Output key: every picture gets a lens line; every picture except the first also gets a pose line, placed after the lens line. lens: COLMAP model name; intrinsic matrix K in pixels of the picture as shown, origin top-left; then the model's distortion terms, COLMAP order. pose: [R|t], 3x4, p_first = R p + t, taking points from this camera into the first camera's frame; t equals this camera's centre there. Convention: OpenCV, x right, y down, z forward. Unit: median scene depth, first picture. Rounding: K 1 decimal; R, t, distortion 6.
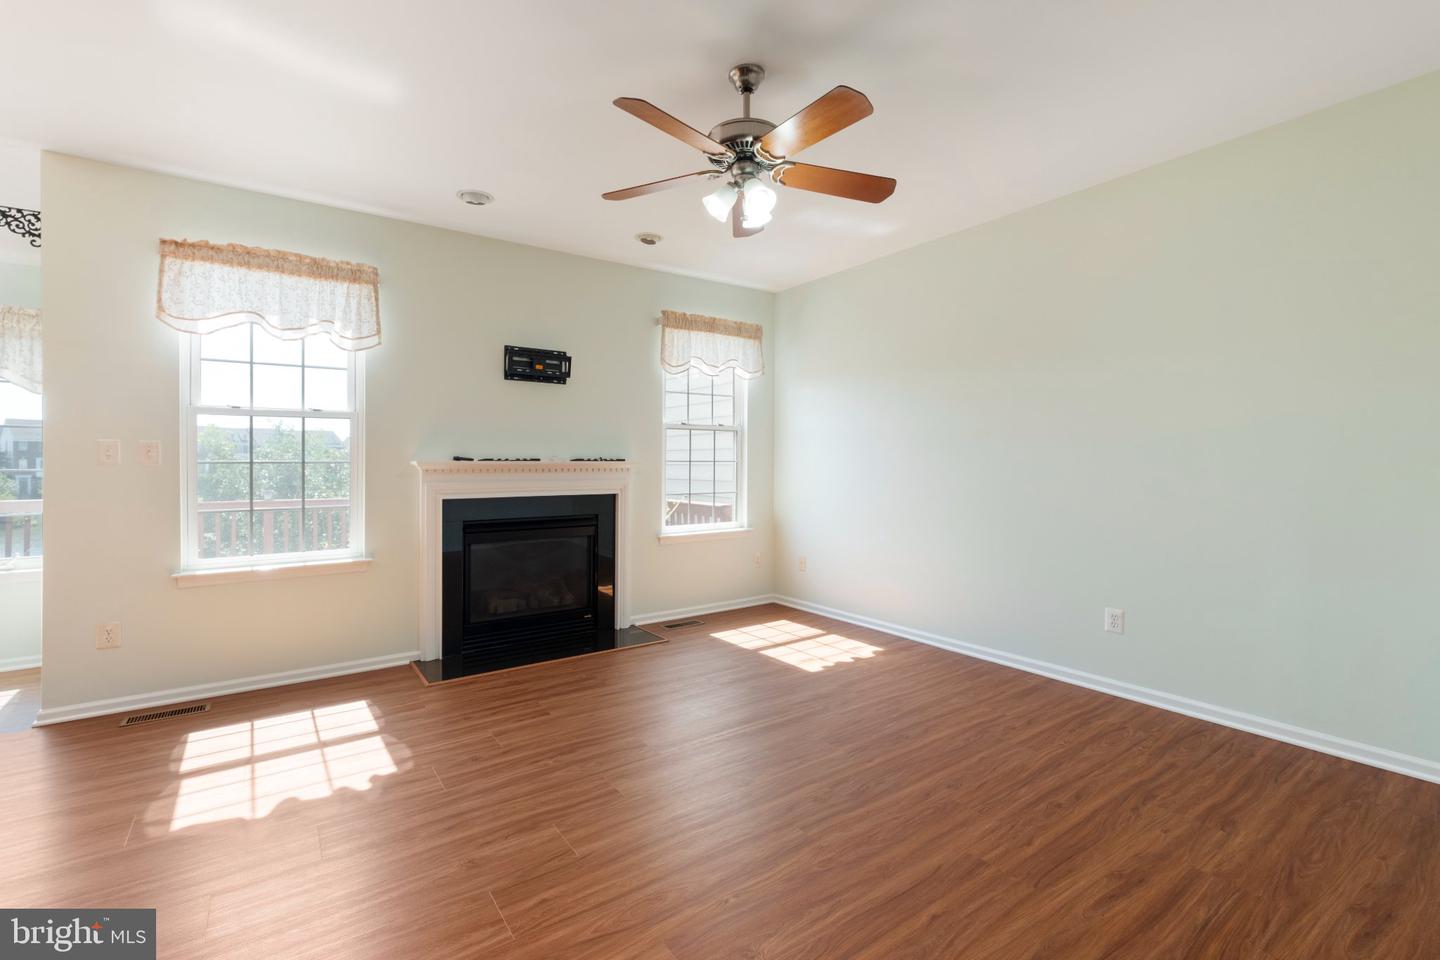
lens RADIAL K [[641.2, 0, 713.8], [0, 641.2, 447.9], [0, 0, 1]] dist [-0.001289, -0.000495]
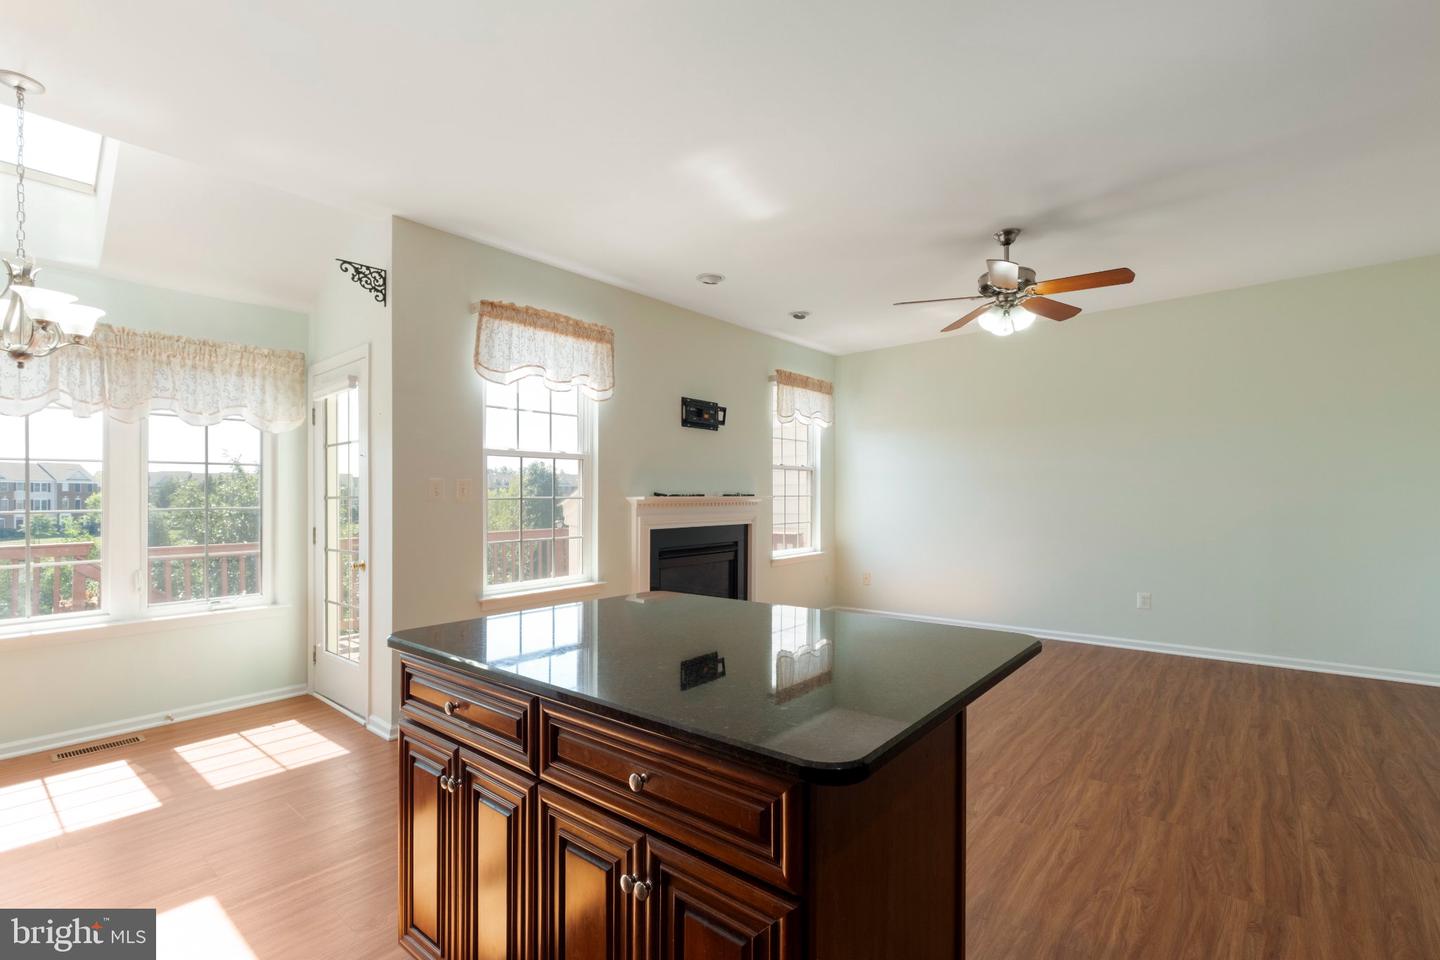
lens RADIAL K [[651.7, 0, 720.0], [0, 651.7, 480.0], [0, 0, 1]] dist [0.000392, -0.000776]
pose [[0.964816, 0.000399, 0.262925, -0.649557], [0.001073, 0.999985, -0.005455, -0.003310], [-0.262923, 0.005545, 0.964801, -0.181414]]
